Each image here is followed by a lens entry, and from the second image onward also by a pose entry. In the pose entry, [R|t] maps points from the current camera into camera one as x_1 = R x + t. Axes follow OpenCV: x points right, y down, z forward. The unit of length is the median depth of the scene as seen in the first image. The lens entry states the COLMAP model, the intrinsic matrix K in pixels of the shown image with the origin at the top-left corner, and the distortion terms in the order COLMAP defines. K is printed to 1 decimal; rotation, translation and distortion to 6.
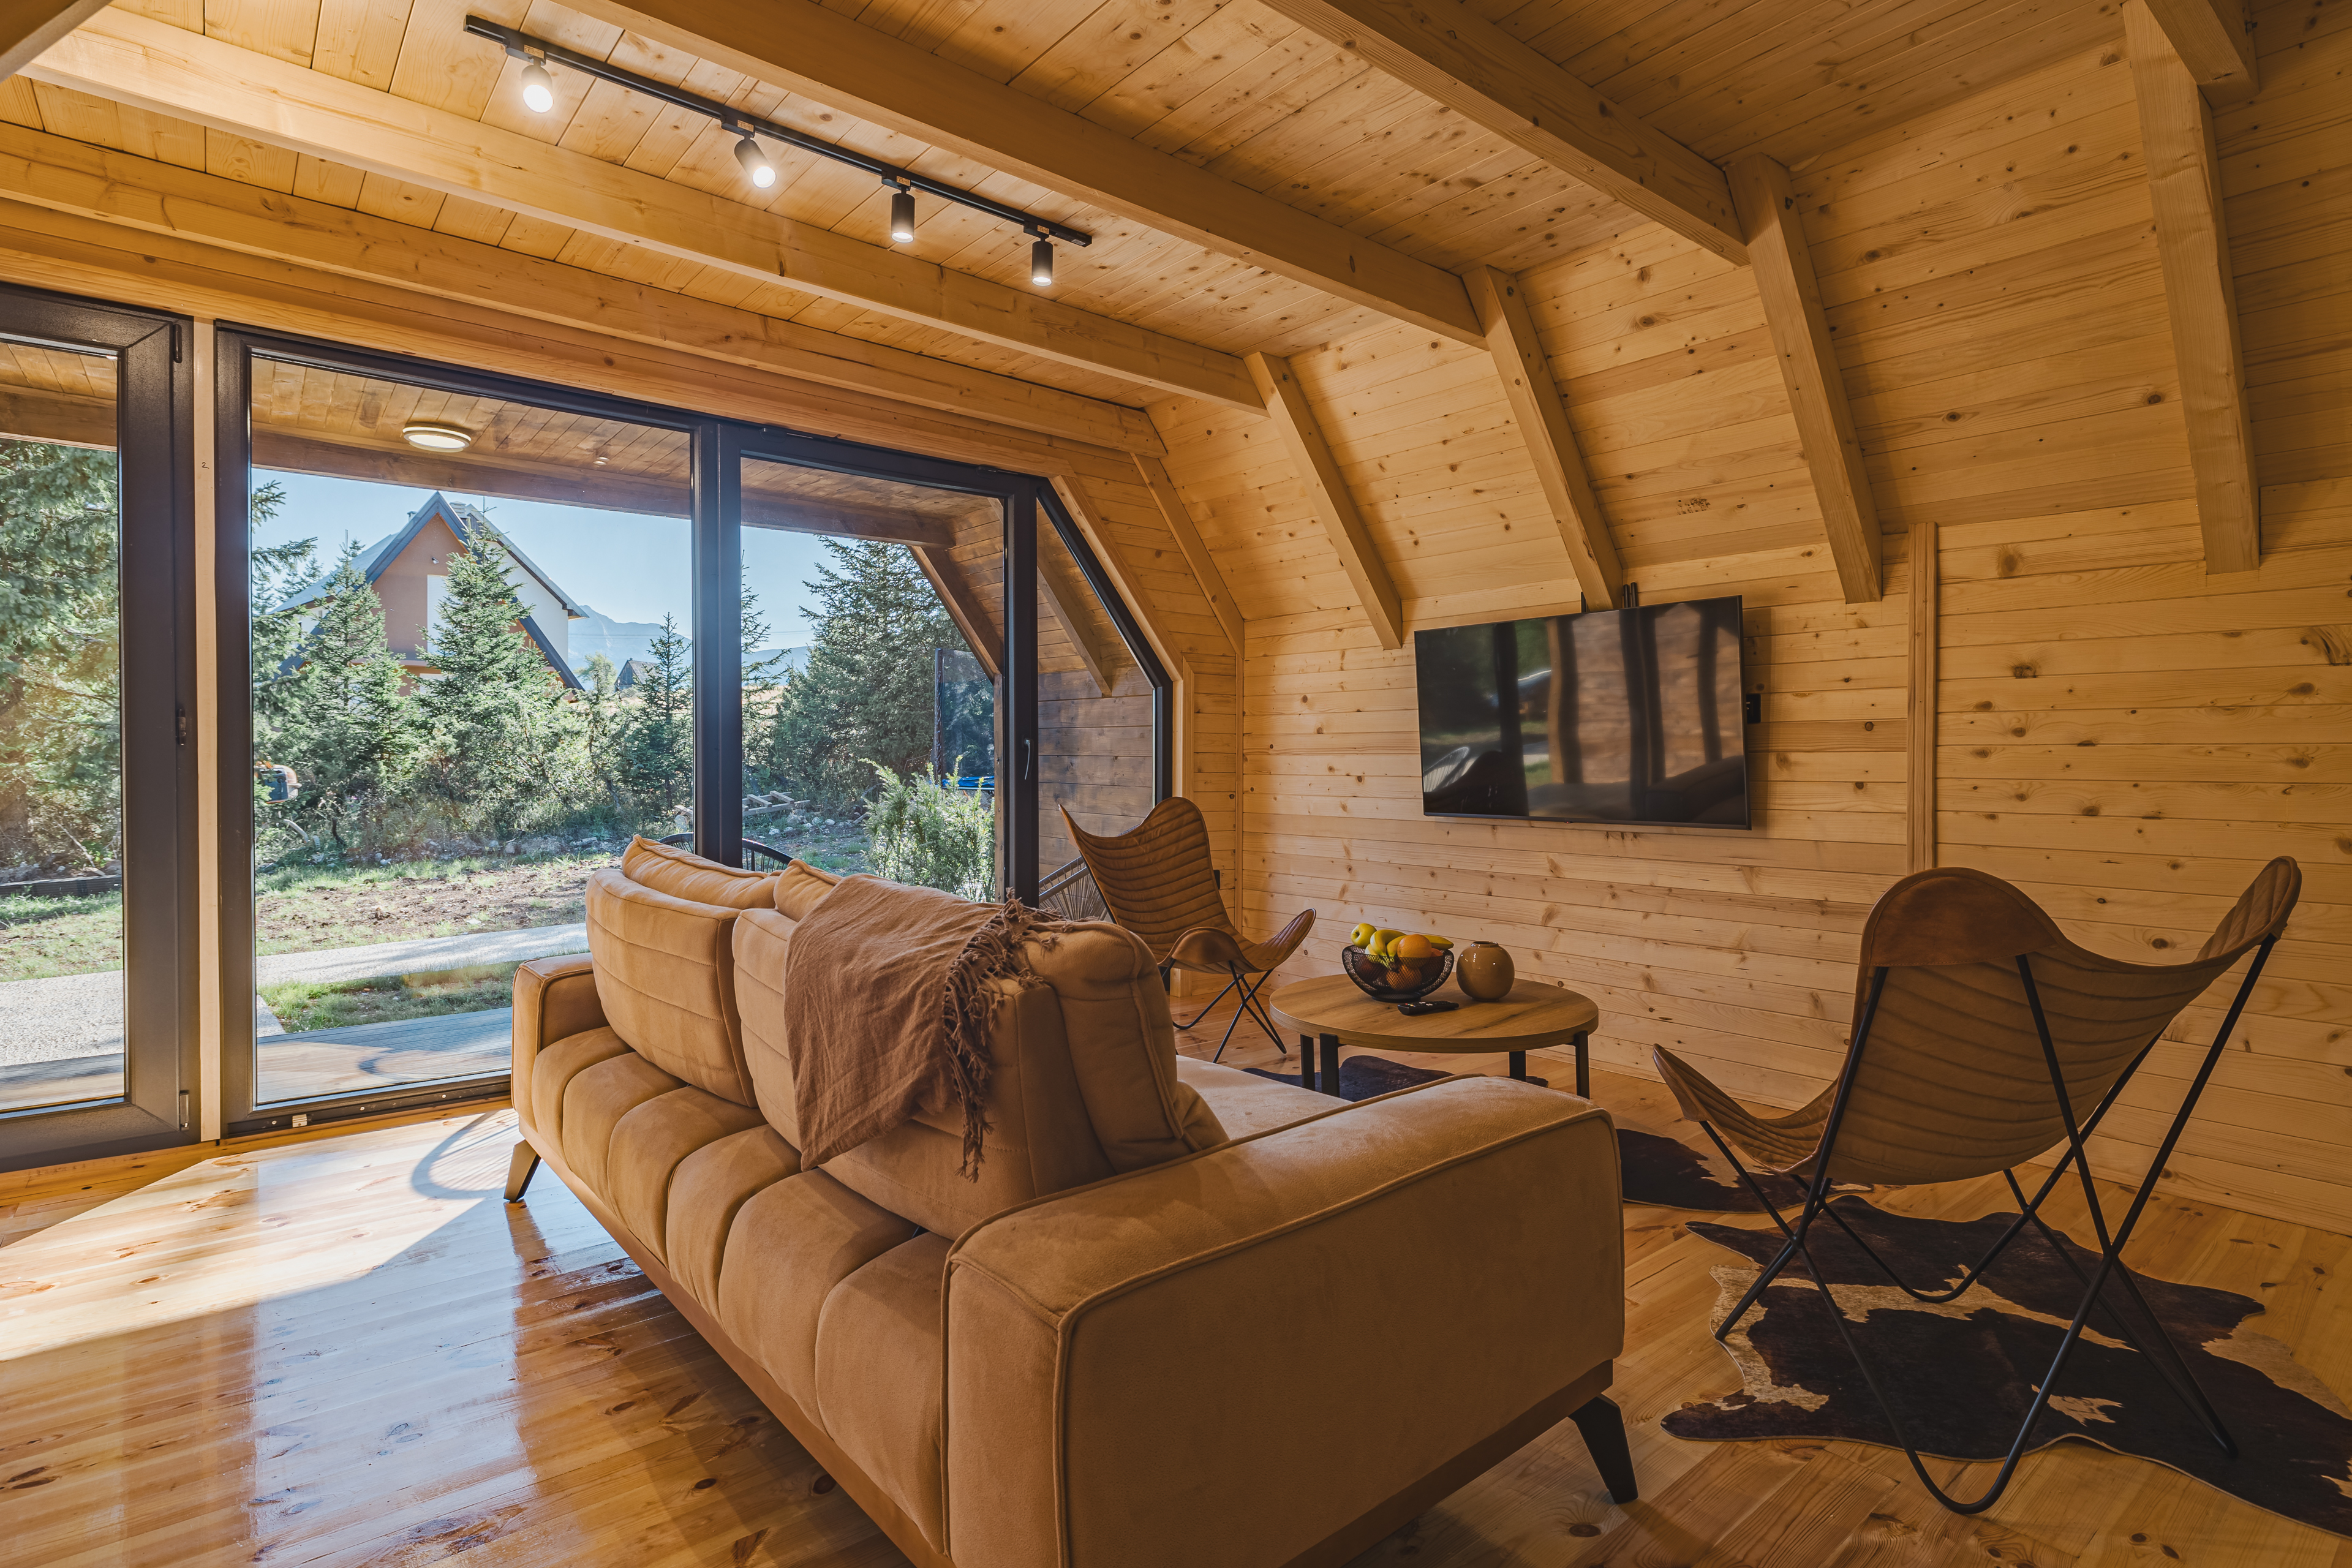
lens RADIAL K [[1195.8, 0, 1186.6], [0, 1195.8, 764.1], [0, 0, 1]] dist [-0.006005, 0.000798]
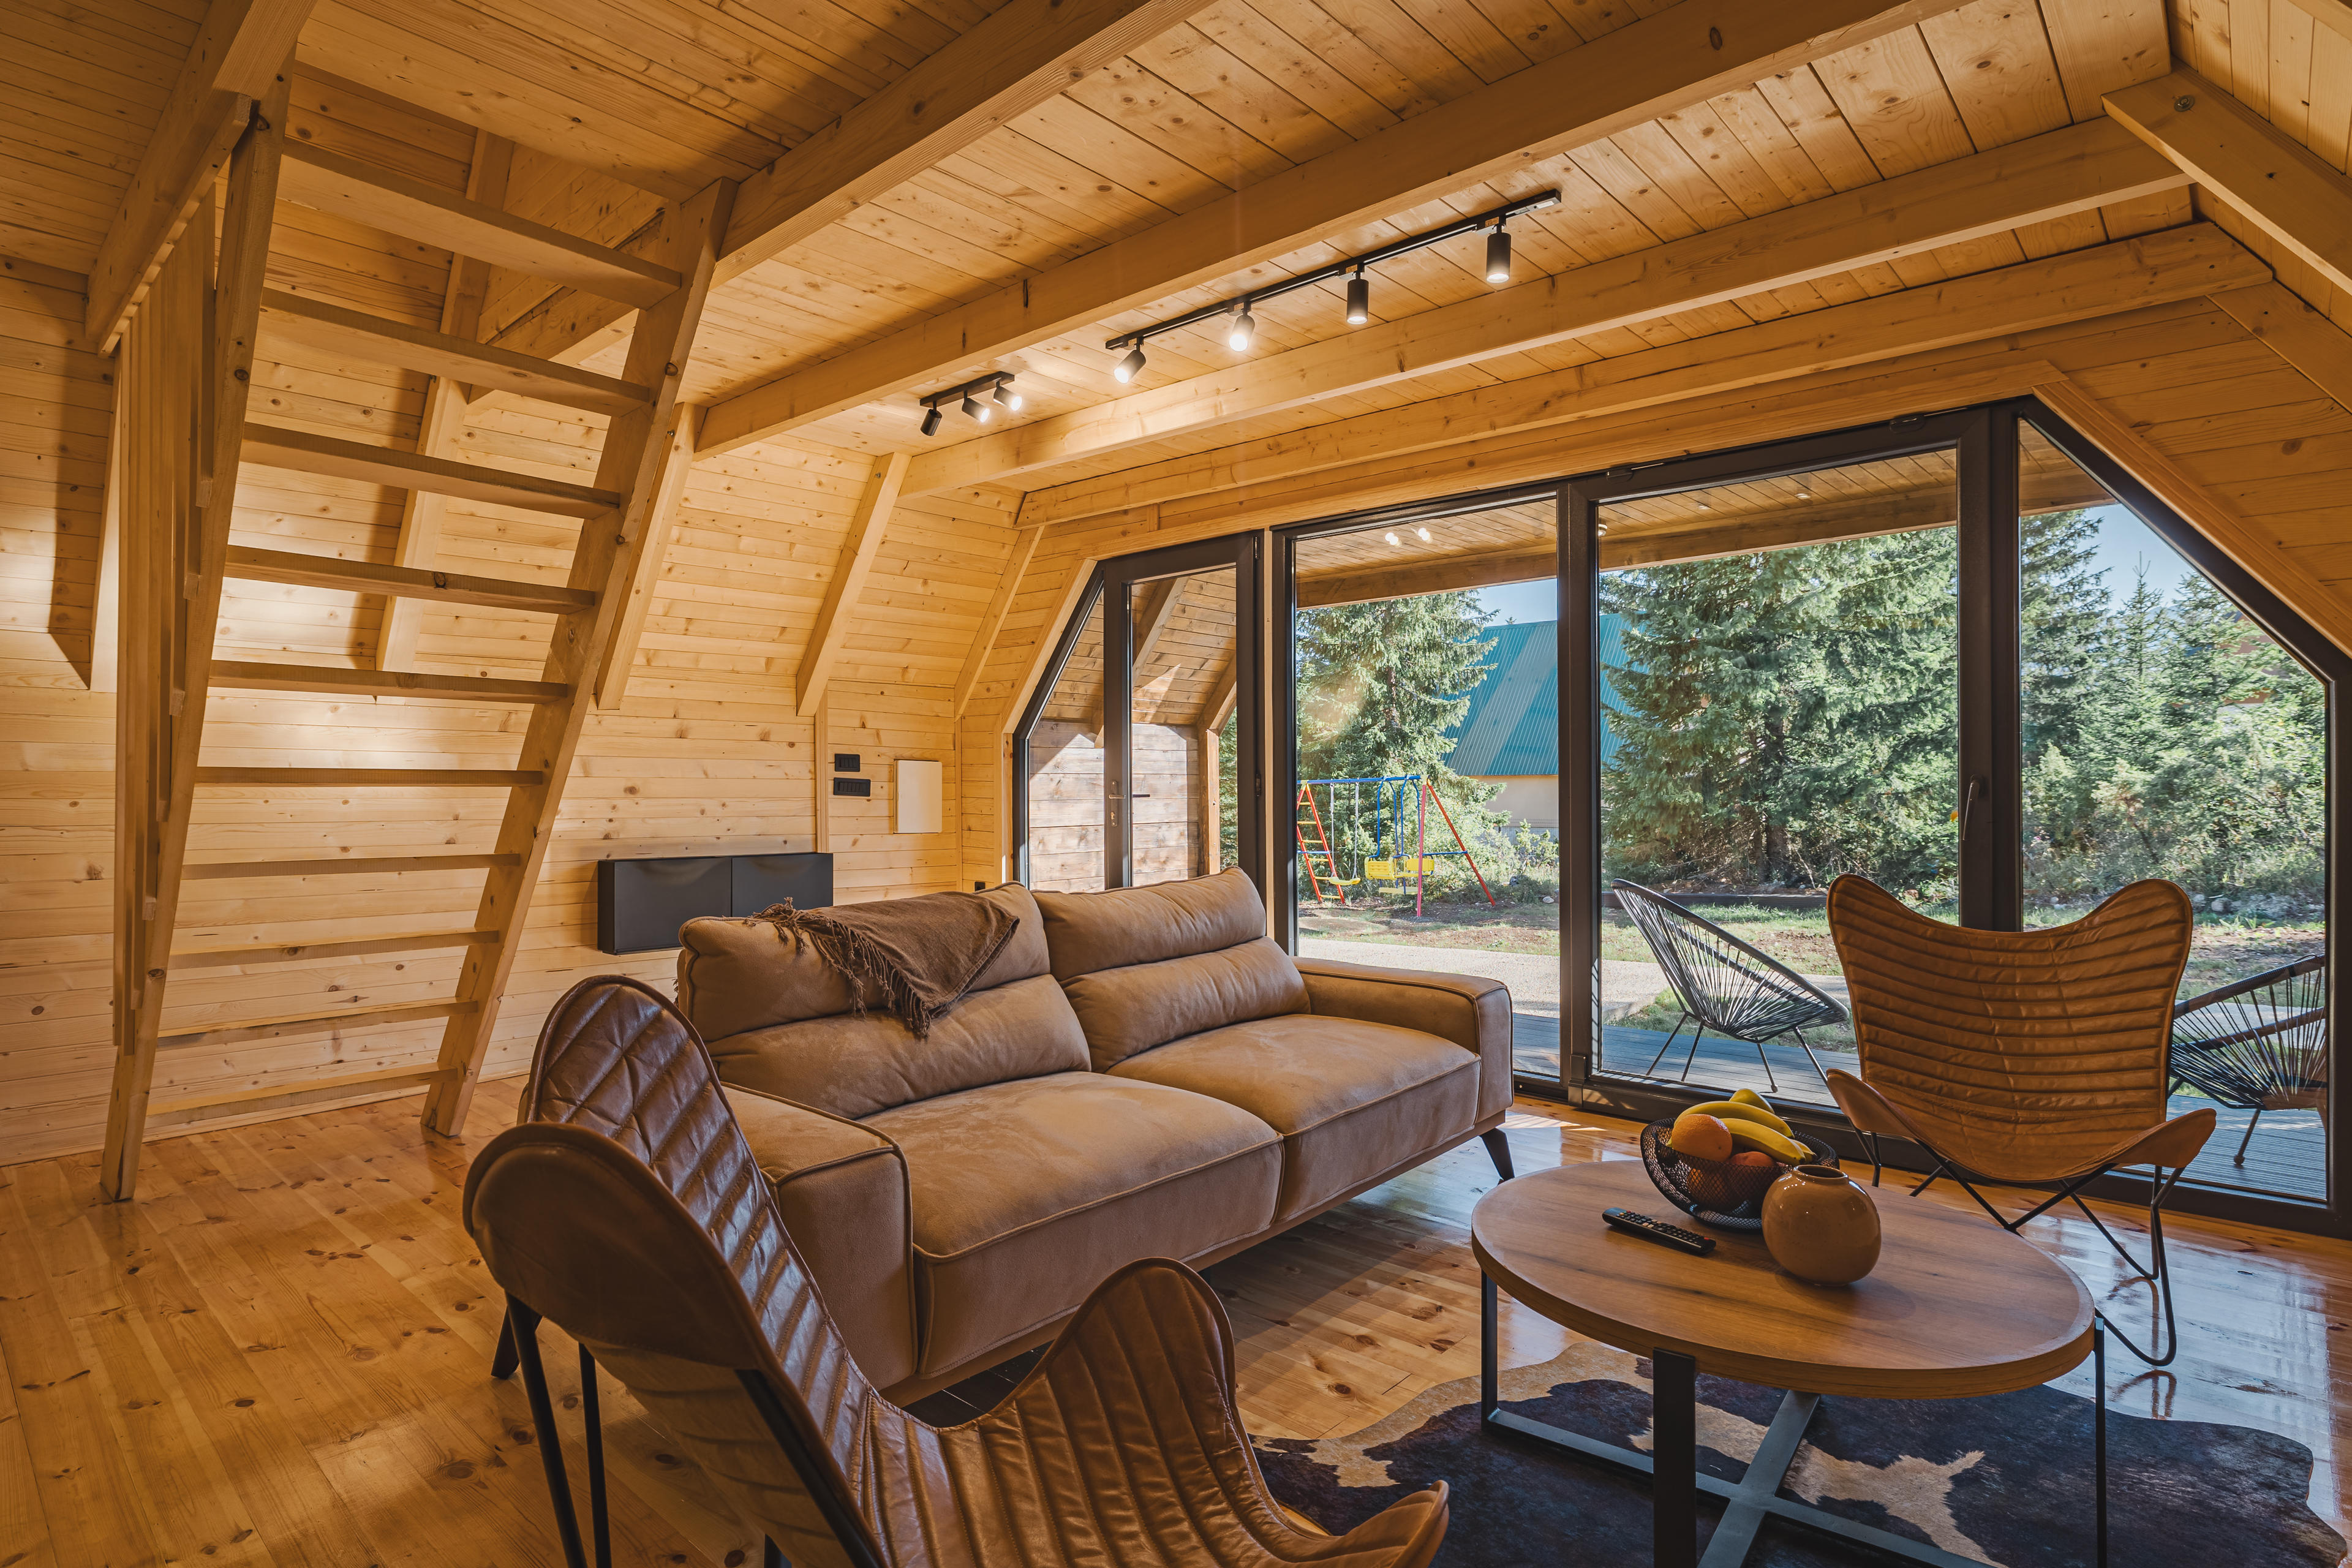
lens RADIAL K [[1195.8, 0, 1147.3], [0, 1195.8, 794.8], [0, 0, 1]] dist [-0.006005, 0.000798]
pose [[0.130904, 0.000188, -0.991395, 0.728222], [-0.004190, 0.999991, -0.000364, -0.014661], [0.991386, 0.004201, 0.130904, 0.619532]]
